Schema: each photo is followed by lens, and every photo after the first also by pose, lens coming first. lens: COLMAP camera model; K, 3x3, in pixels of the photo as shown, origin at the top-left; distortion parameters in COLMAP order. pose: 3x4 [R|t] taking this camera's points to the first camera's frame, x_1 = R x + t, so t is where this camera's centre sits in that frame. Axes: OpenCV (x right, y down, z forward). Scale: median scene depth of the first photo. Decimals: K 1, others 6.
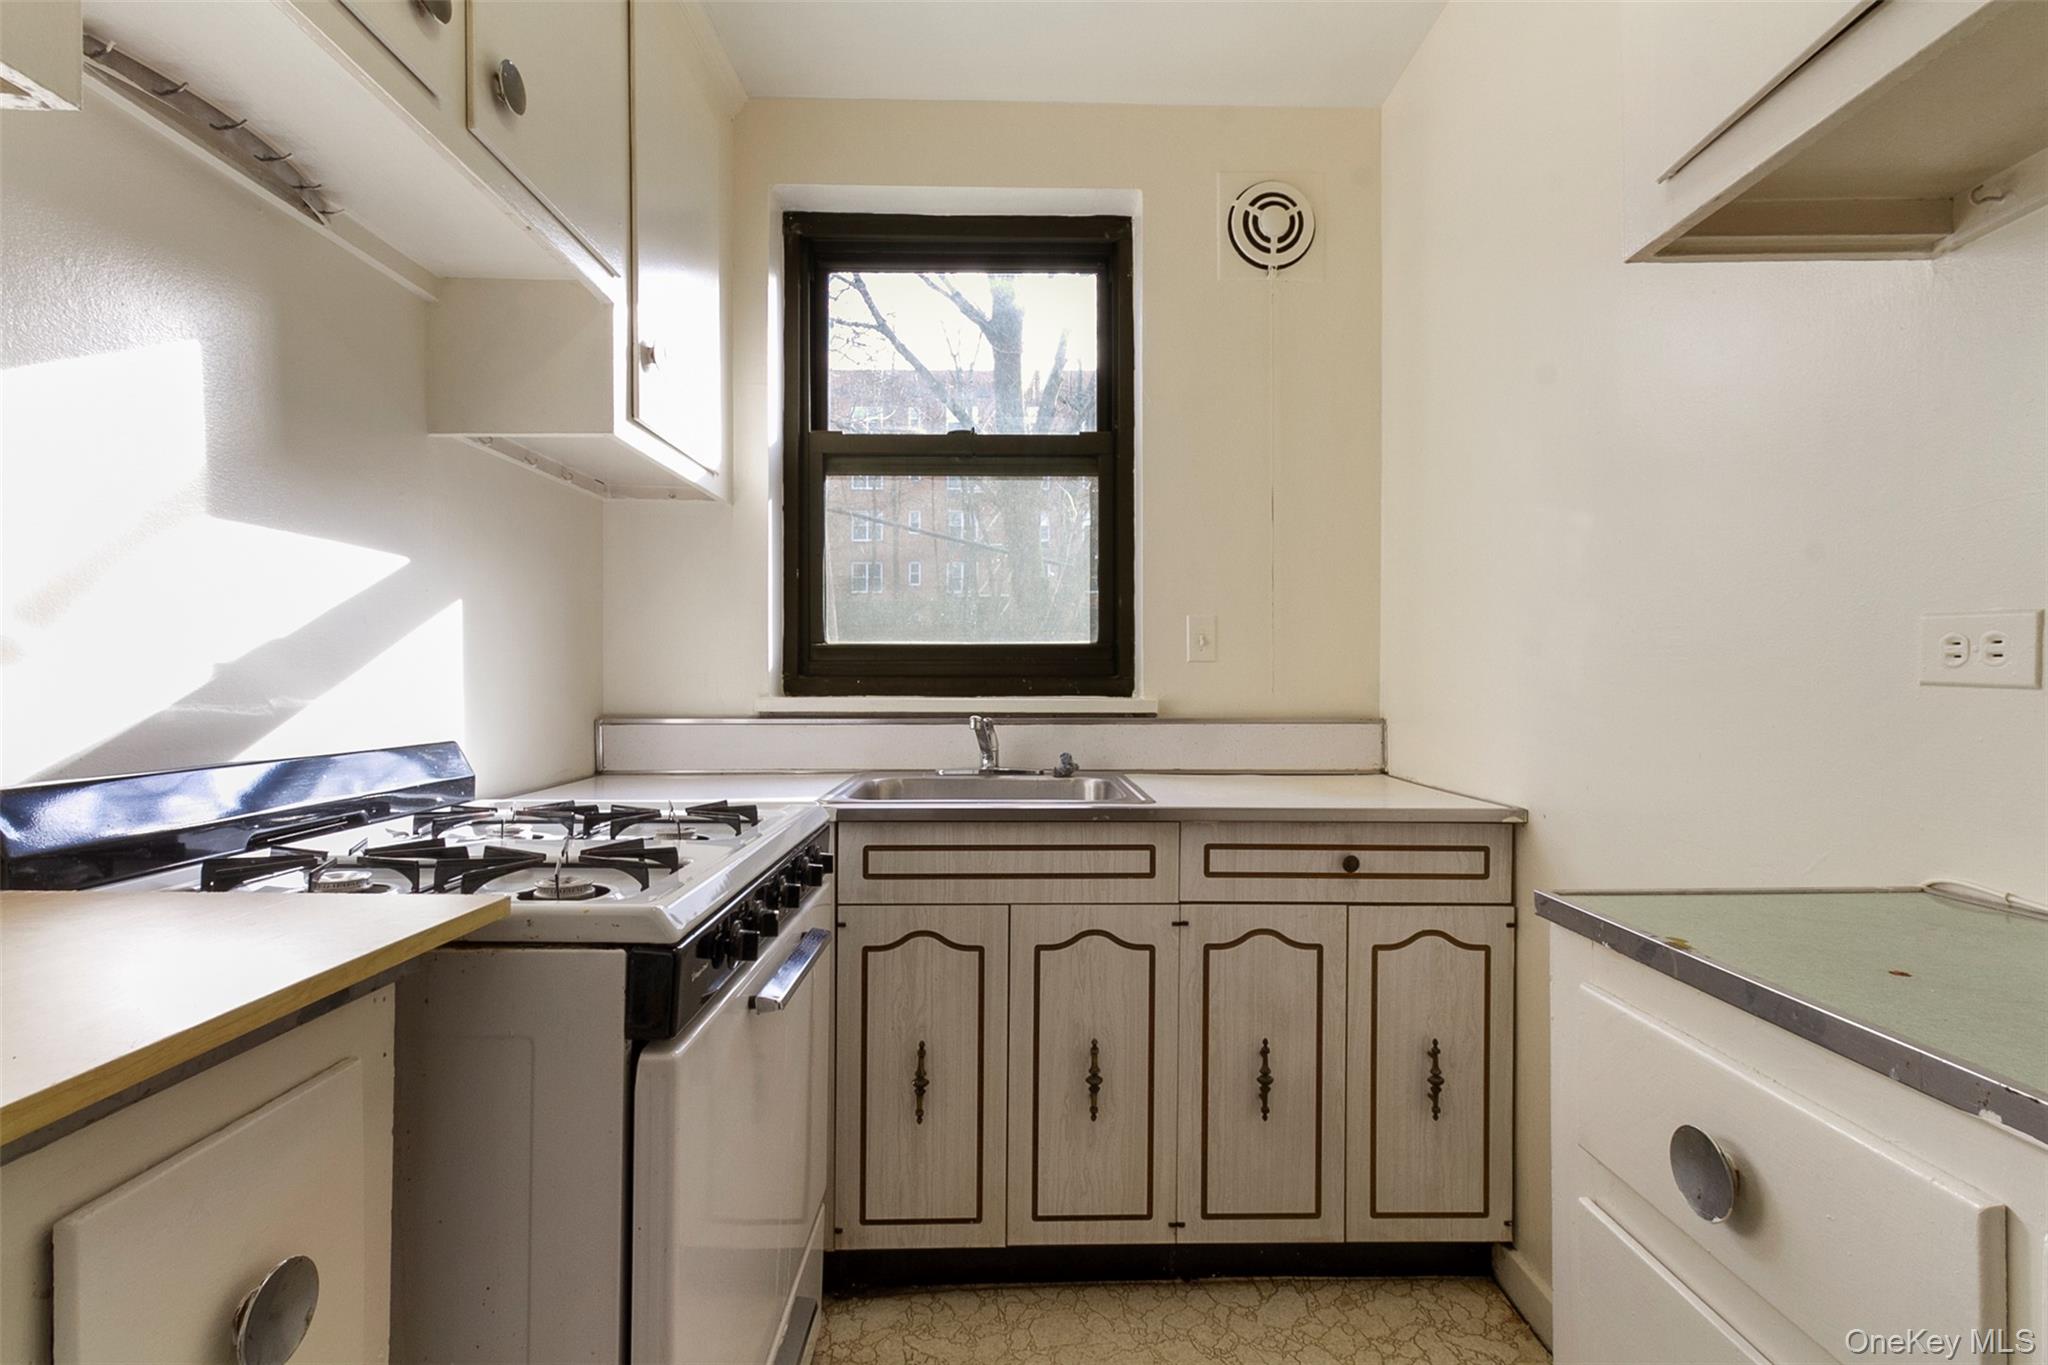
lens RADIAL K [[956.9, 0, 1029.8], [0, 956.9, 677.3], [0, 0, 1]] dist [0.003507, 0.000565]
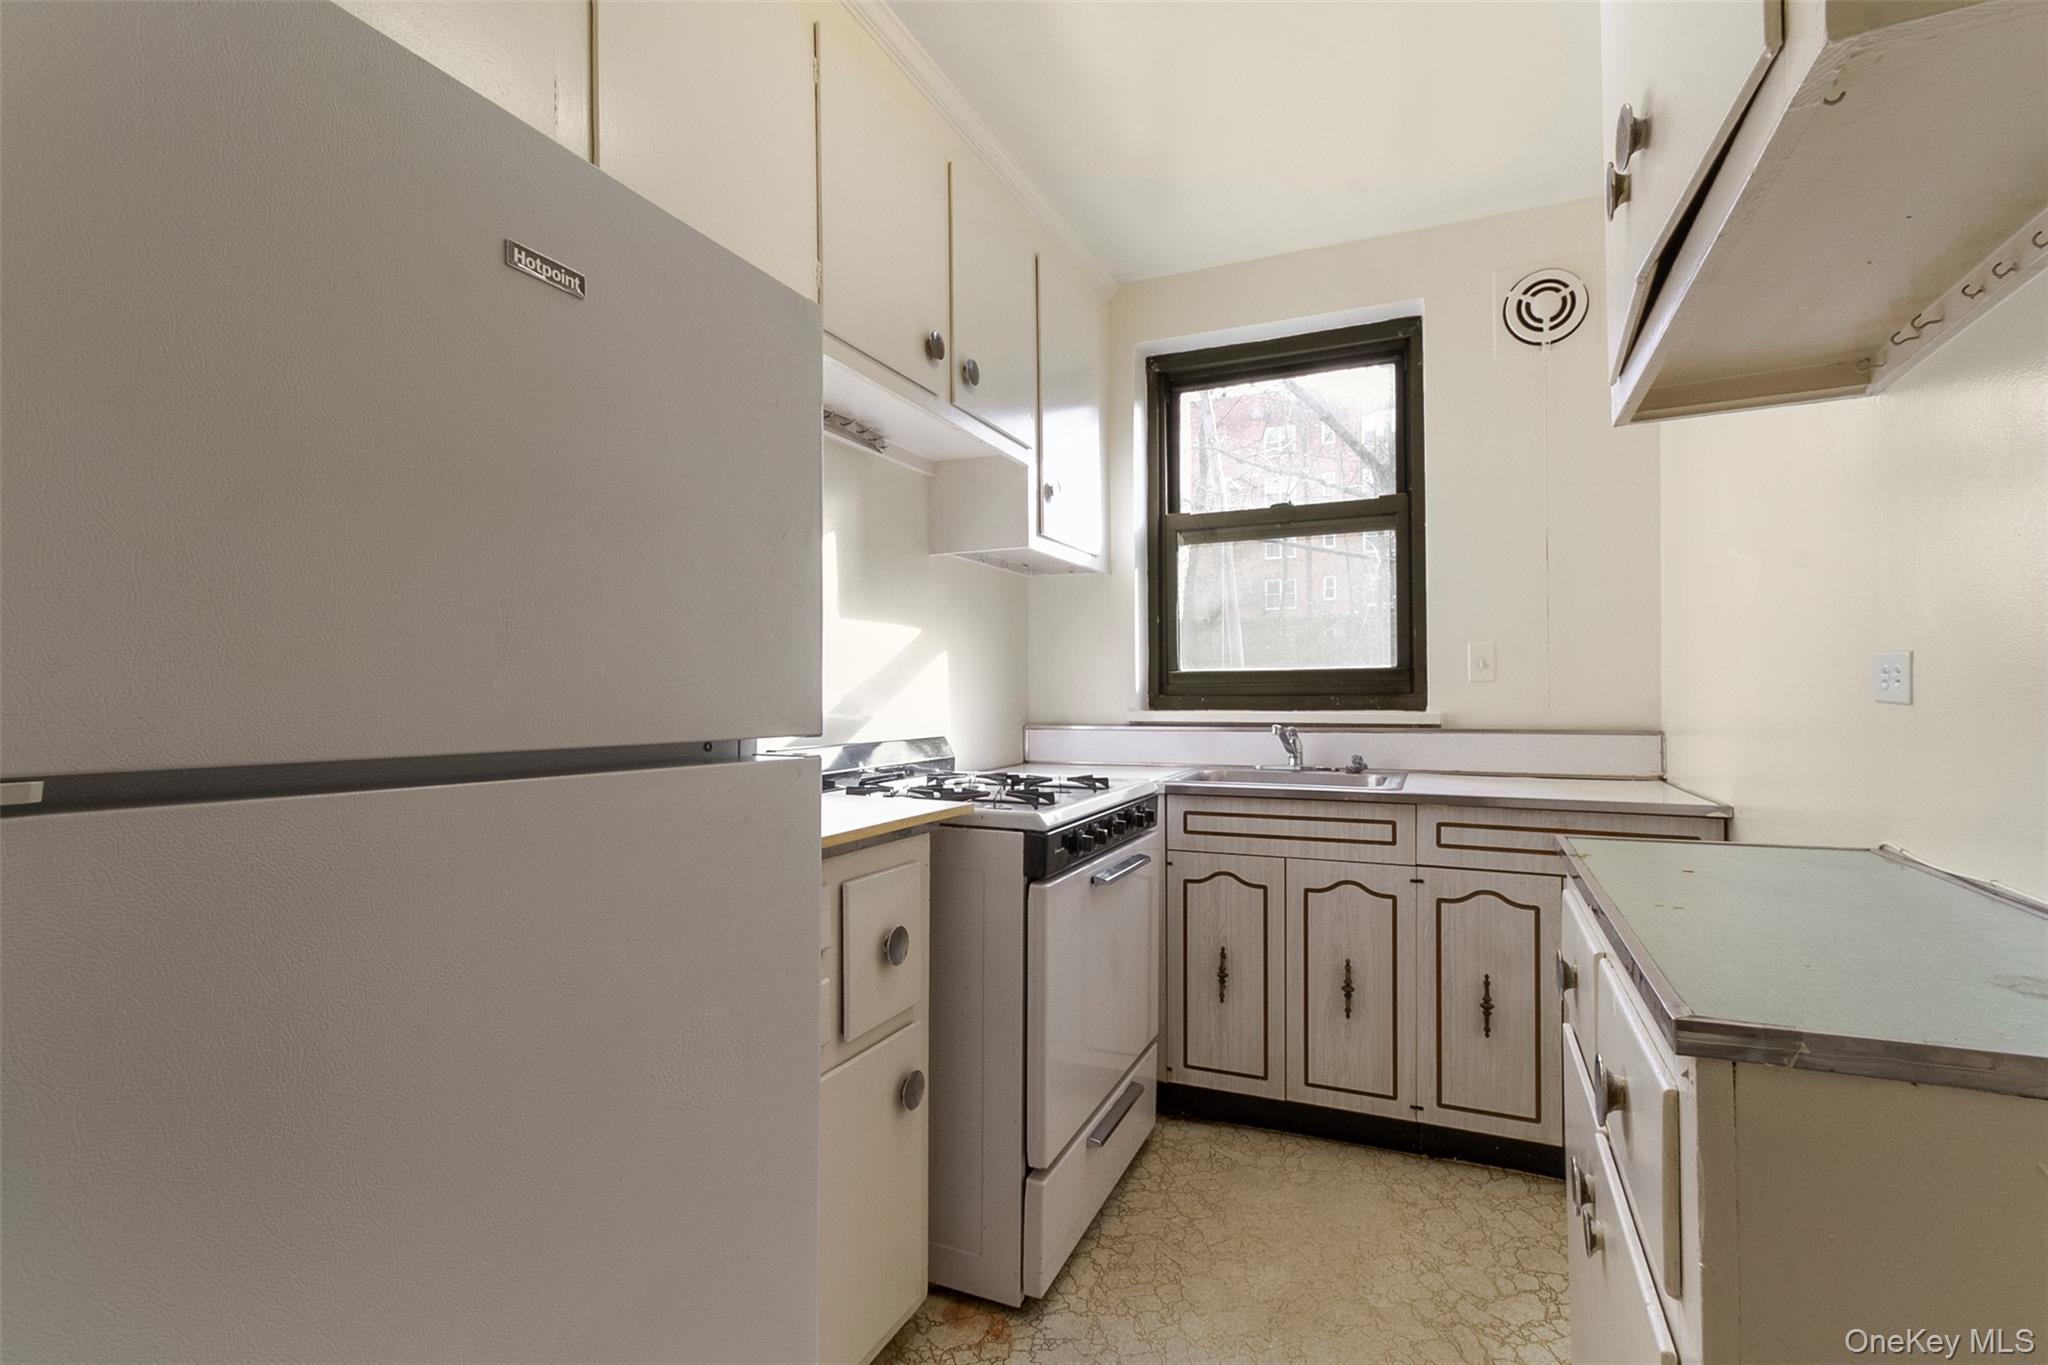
lens RADIAL K [[959.0, 0, 1029.0], [0, 959.0, 689.4], [0, 0, 1]] dist [0.008213, -0.000067]
pose [[0.905765, -0.007903, -0.423706, 0.235878], [0.006656, 0.999968, -0.004424, -0.006948], [0.423728, 0.001187, 0.905789, -0.438484]]
